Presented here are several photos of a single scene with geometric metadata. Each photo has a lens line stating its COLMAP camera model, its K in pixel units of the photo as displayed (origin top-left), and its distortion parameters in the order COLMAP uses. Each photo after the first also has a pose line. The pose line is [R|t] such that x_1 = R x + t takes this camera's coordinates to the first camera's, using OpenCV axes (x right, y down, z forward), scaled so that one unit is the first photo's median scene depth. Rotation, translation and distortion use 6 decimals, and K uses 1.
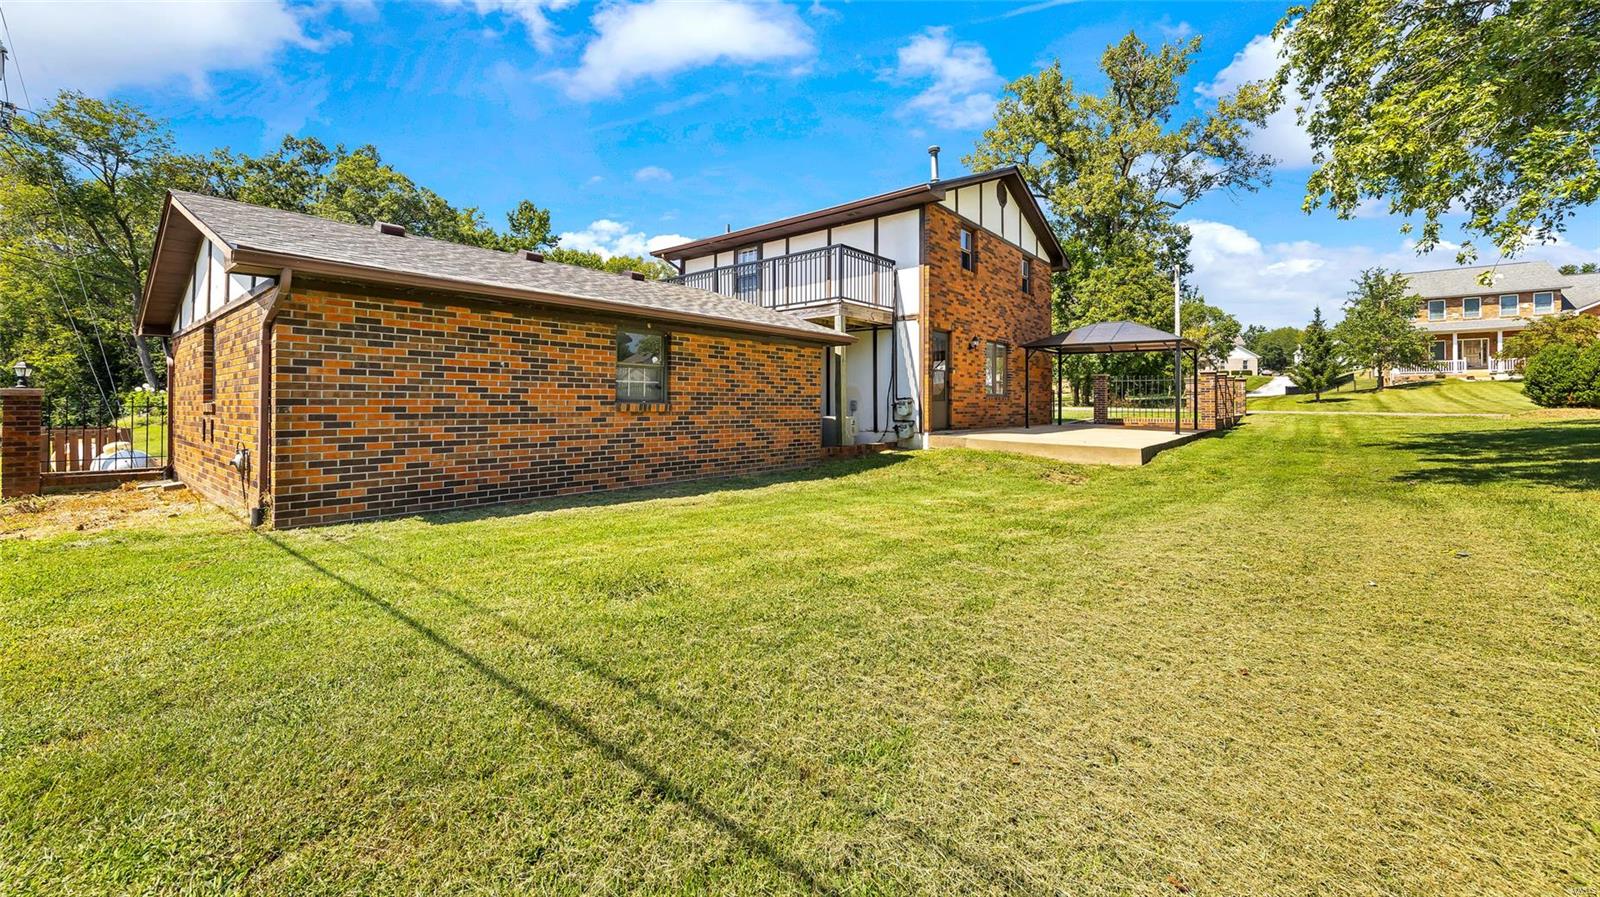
lens RADIAL K [[595.7, 0, 800.0], [0, 595.7, 448.5], [0, 0, 1]] dist [0.000373, -0.000032]
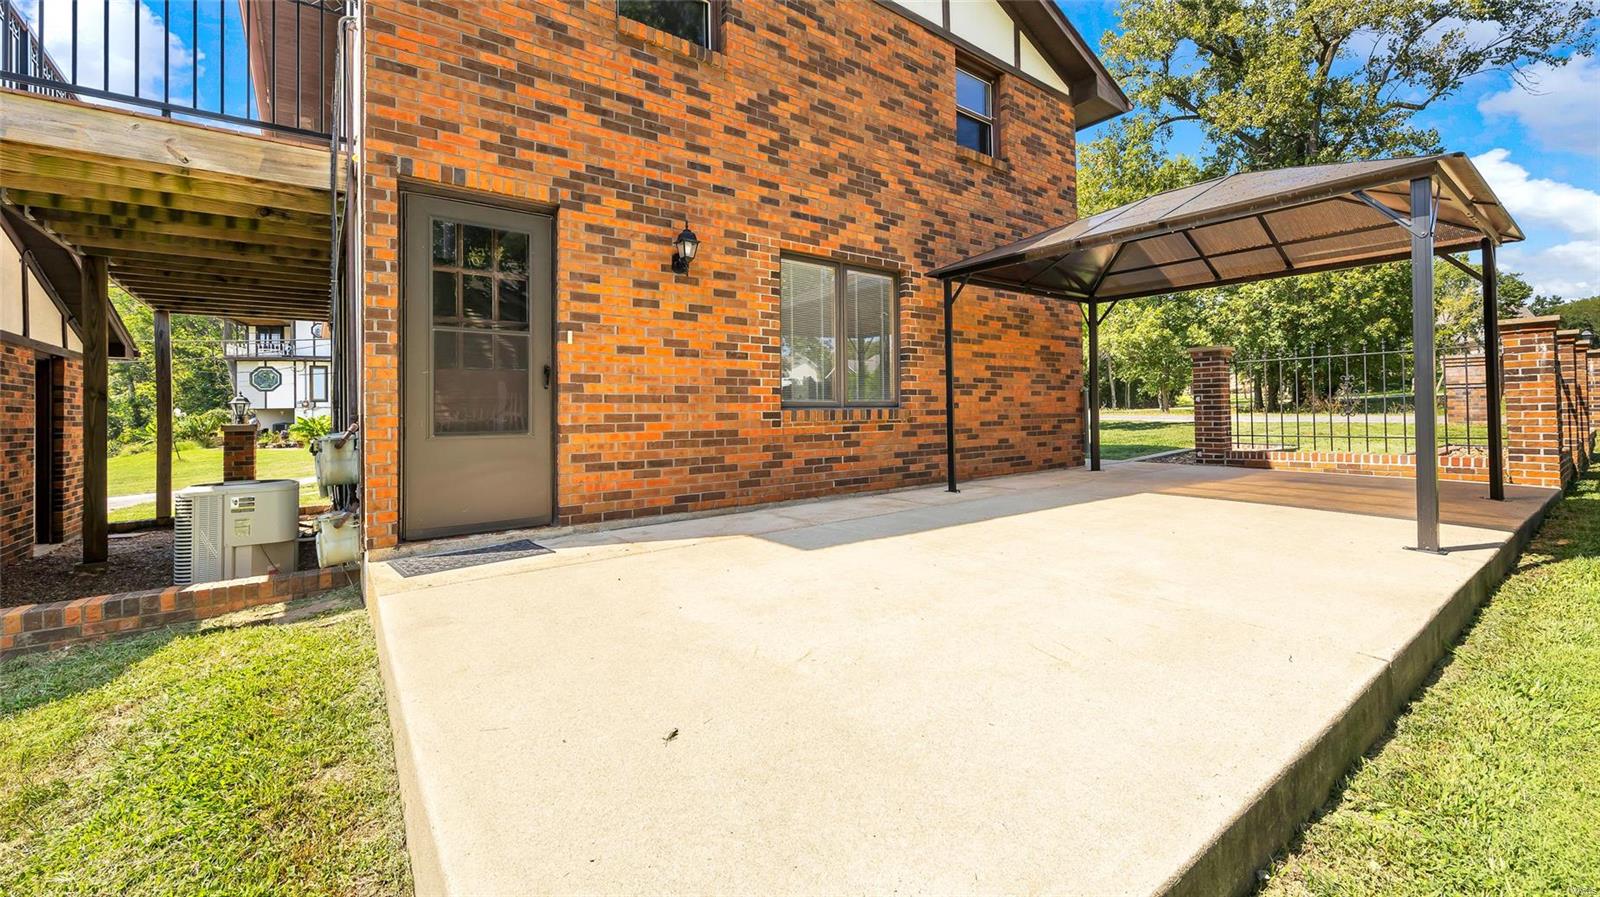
lens RADIAL K [[640.4, 0, 797.5], [0, 640.4, 447.1], [0, 0, 1]] dist [0.000620, -0.000111]
pose [[0.977661, -0.009012, -0.209997, 0.121719], [0.004253, 0.999724, -0.023103, -0.017349], [0.210147, 0.021694, 0.977429, 0.192238]]
